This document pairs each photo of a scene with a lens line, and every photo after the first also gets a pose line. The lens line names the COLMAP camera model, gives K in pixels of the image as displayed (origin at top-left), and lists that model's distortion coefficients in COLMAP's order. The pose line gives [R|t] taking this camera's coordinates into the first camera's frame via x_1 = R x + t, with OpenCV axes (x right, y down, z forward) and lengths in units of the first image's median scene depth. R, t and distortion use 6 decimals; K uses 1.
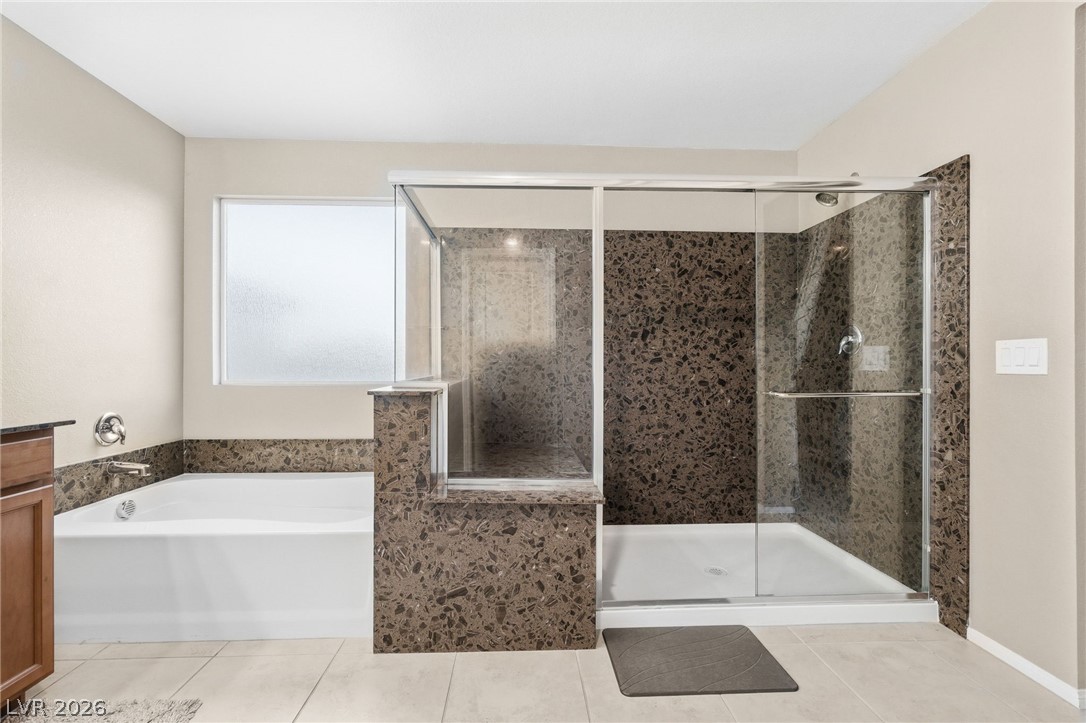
lens RADIAL K [[475.8, 0, 539.5], [0, 475.8, 361.2], [0, 0, 1]] dist [-0.003972, 0.001718]
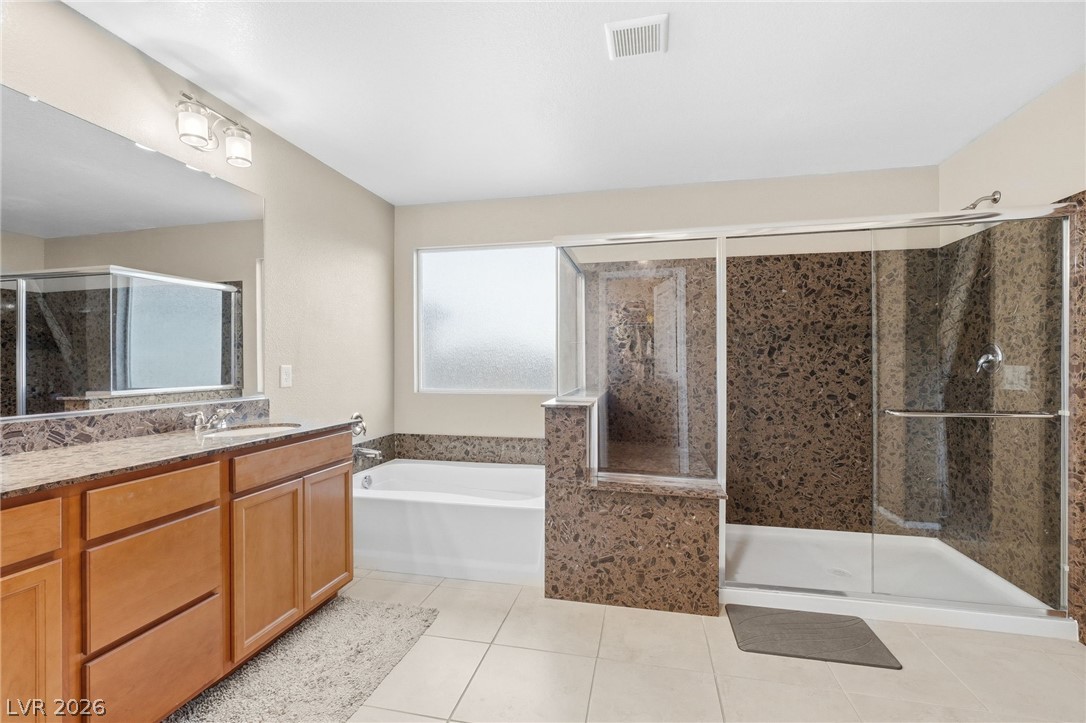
lens RADIAL K [[475.8, 0, 543.6], [0, 475.8, 364.1], [0, 0, 1]] dist [-0.003972, 0.001718]
pose [[0.966827, -0.001458, -0.255426, -0.004026], [0.002788, 0.999984, 0.004843, -0.042815], [0.255415, -0.005395, 0.966816, -0.227736]]
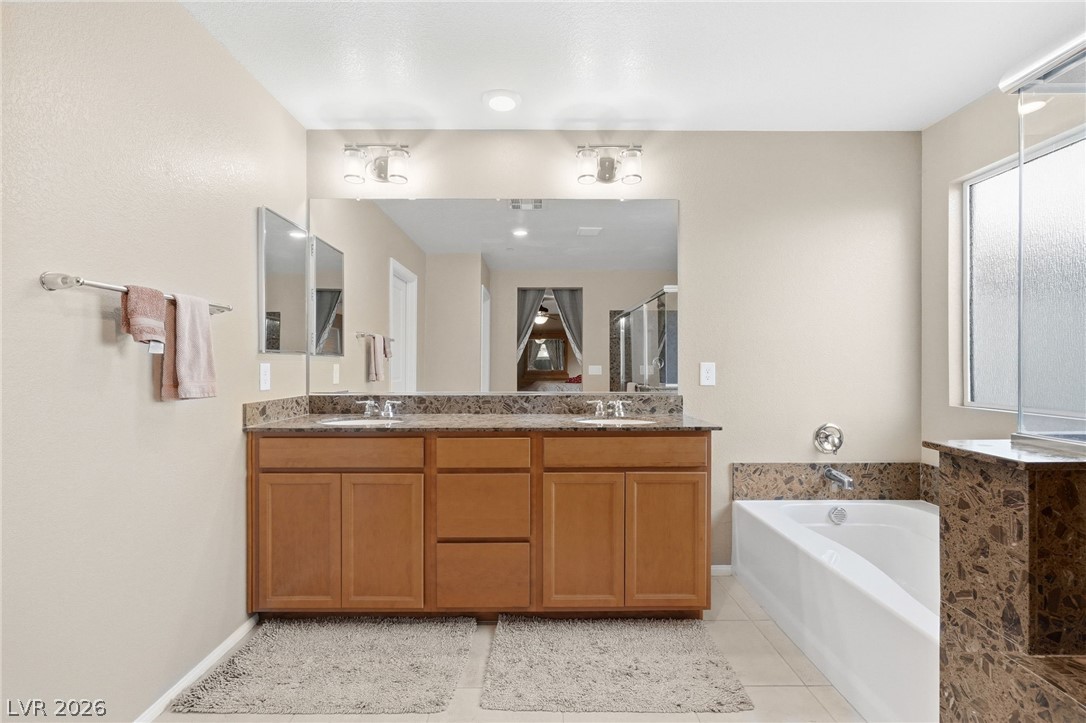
lens RADIAL K [[475.8, 0, 538.1], [0, 475.8, 366.2], [0, 0, 1]] dist [-0.003972, 0.001718]
pose [[-0.020550, 0.002861, -0.999785, 0.225915], [0.002457, 0.999993, 0.002811, -0.032391], [0.999786, -0.002399, -0.020557, 0.344455]]
